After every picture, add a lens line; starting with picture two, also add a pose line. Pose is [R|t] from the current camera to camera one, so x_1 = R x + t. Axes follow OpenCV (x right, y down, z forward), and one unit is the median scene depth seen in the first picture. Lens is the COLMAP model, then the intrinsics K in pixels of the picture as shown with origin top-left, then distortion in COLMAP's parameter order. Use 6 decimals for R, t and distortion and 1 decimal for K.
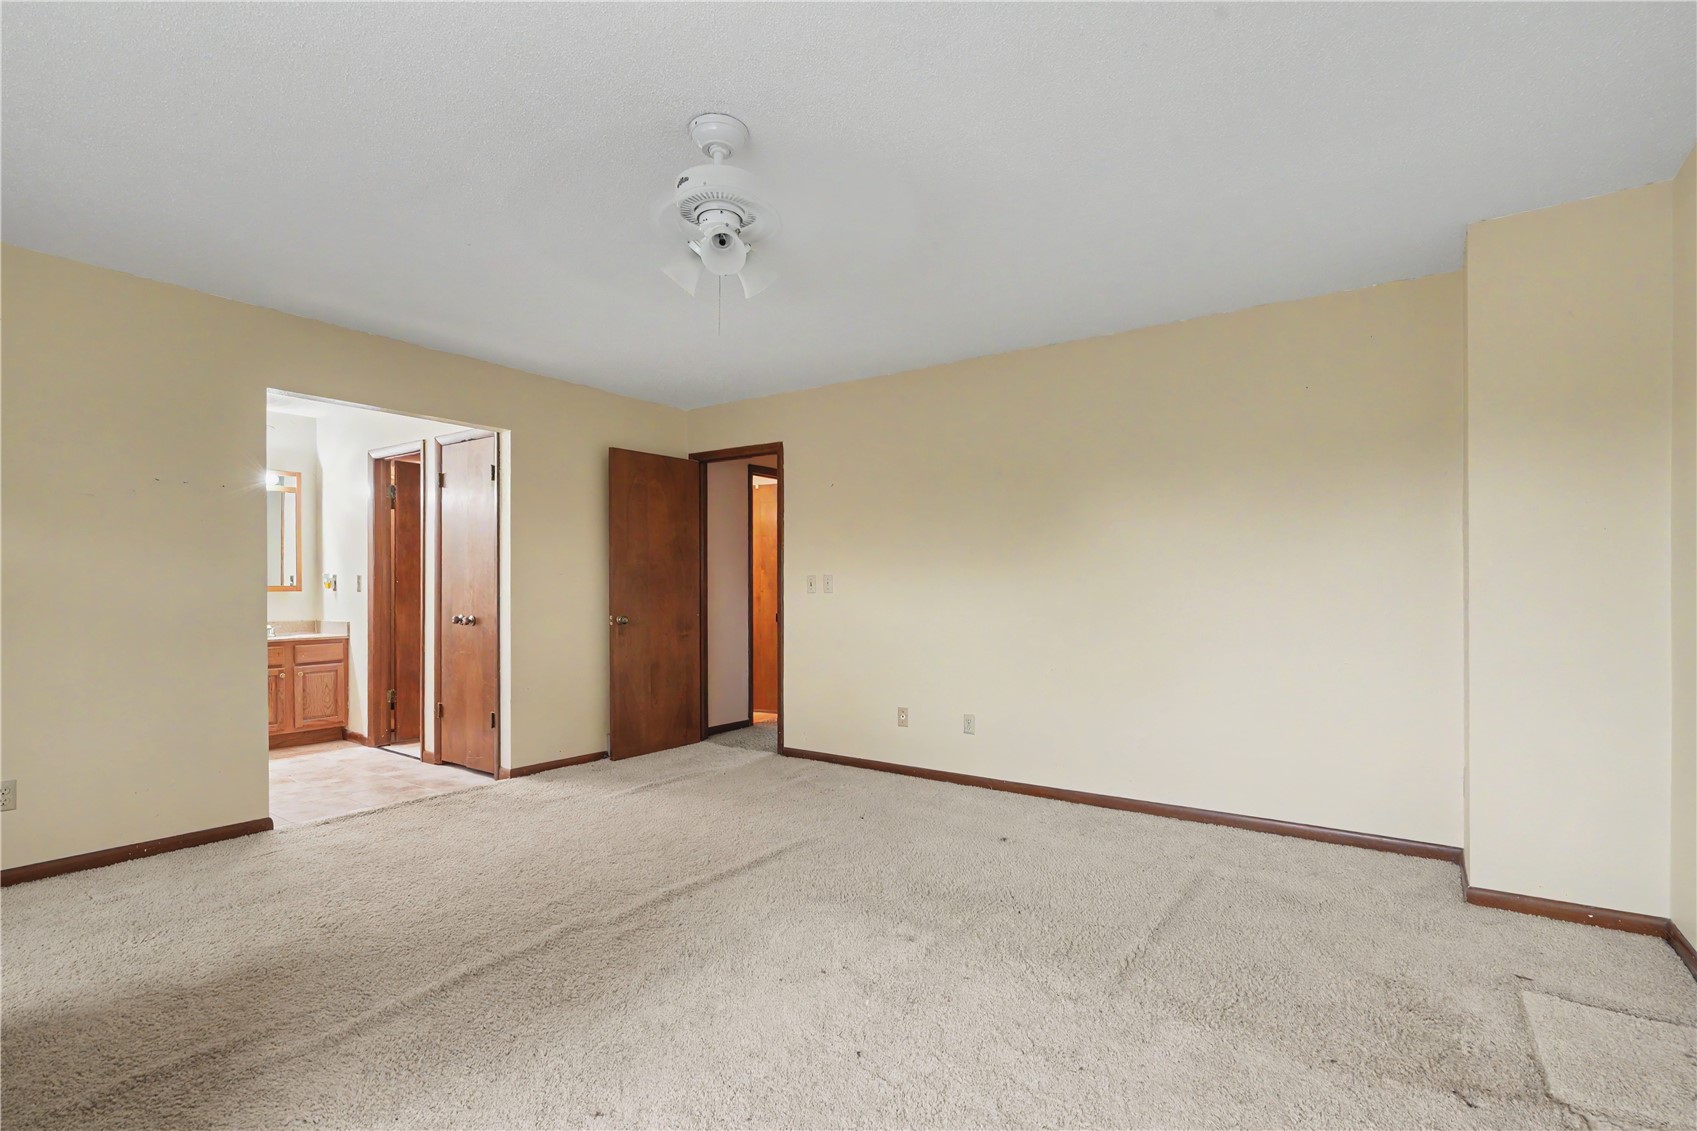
lens RADIAL K [[806.2, 0, 848.5], [0, 806.2, 565.5], [0, 0, 1]] dist [-0.001701, -0.000159]
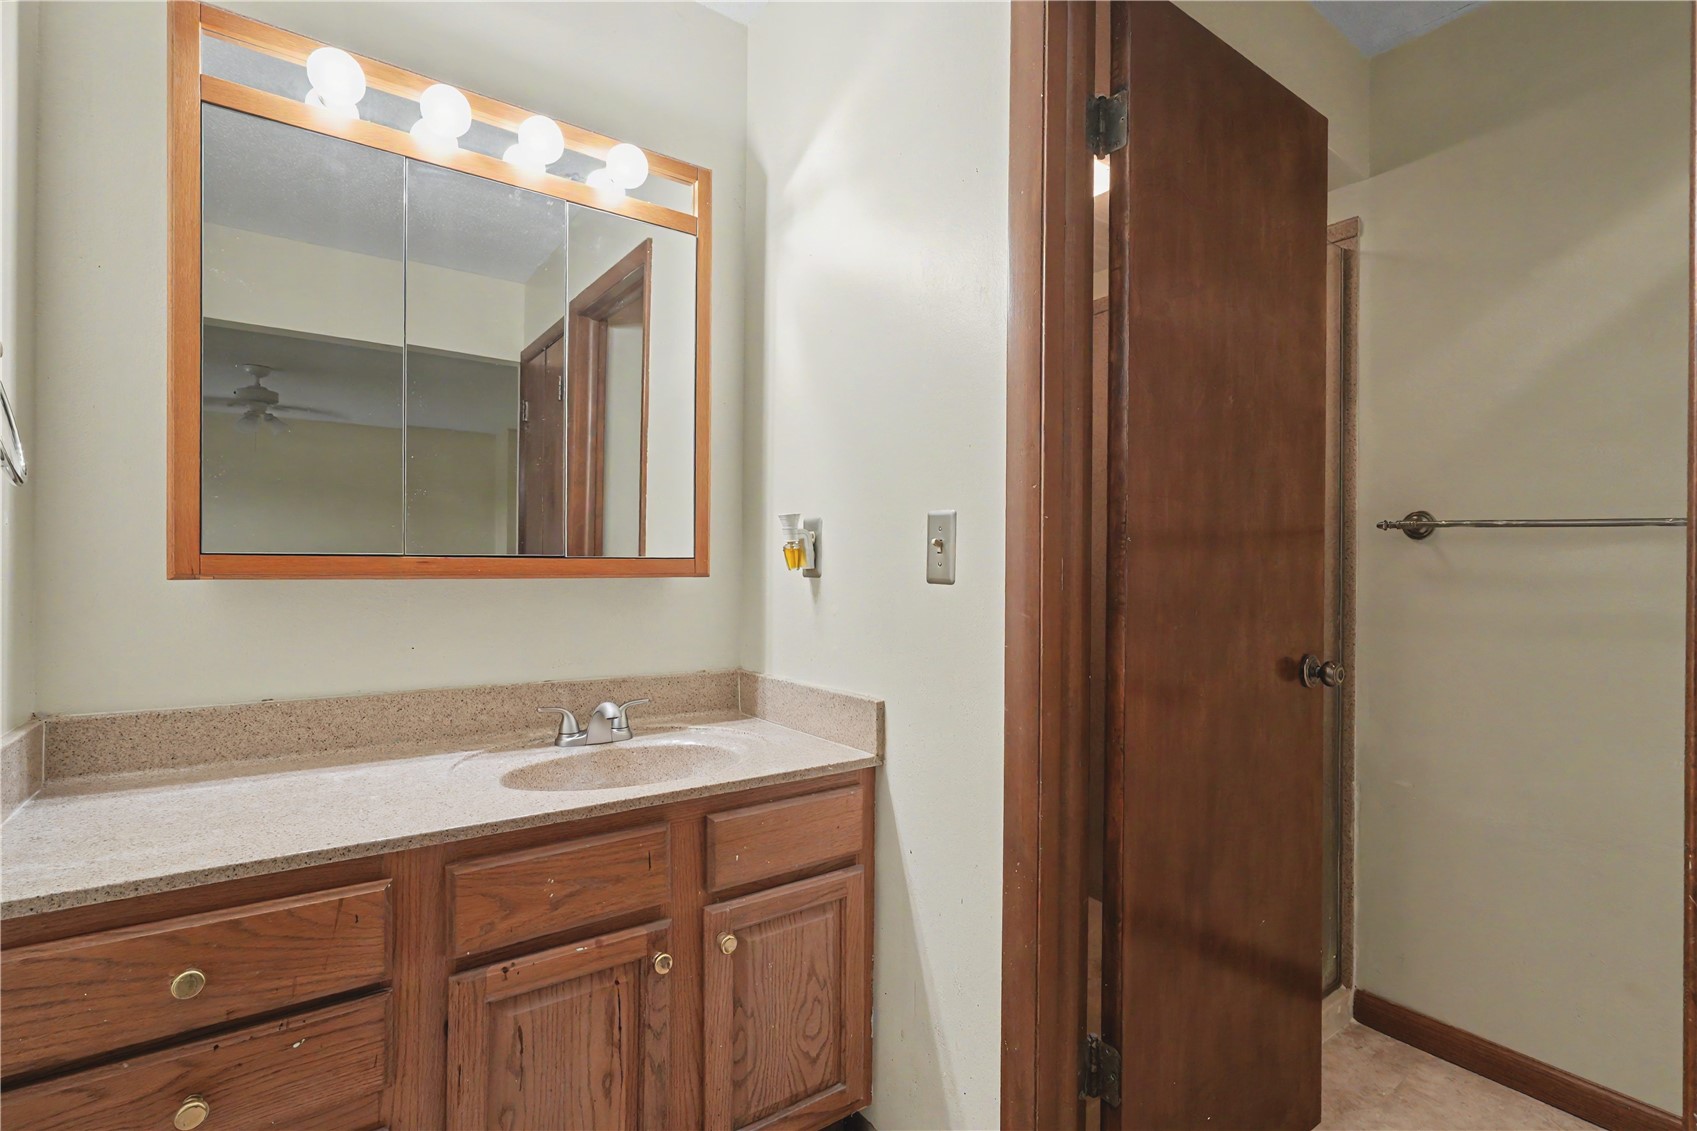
lens RADIAL K [[776.3, 0, 848.5], [0, 776.3, 565.5], [0, 0, 1]] dist [-0.000534, 0.000160]
pose [[0.946324, 0.013265, -0.322946, -0.559942], [-0.011288, 0.999904, 0.007993, 0.025534], [0.323022, -0.003918, 0.946384, 0.777945]]
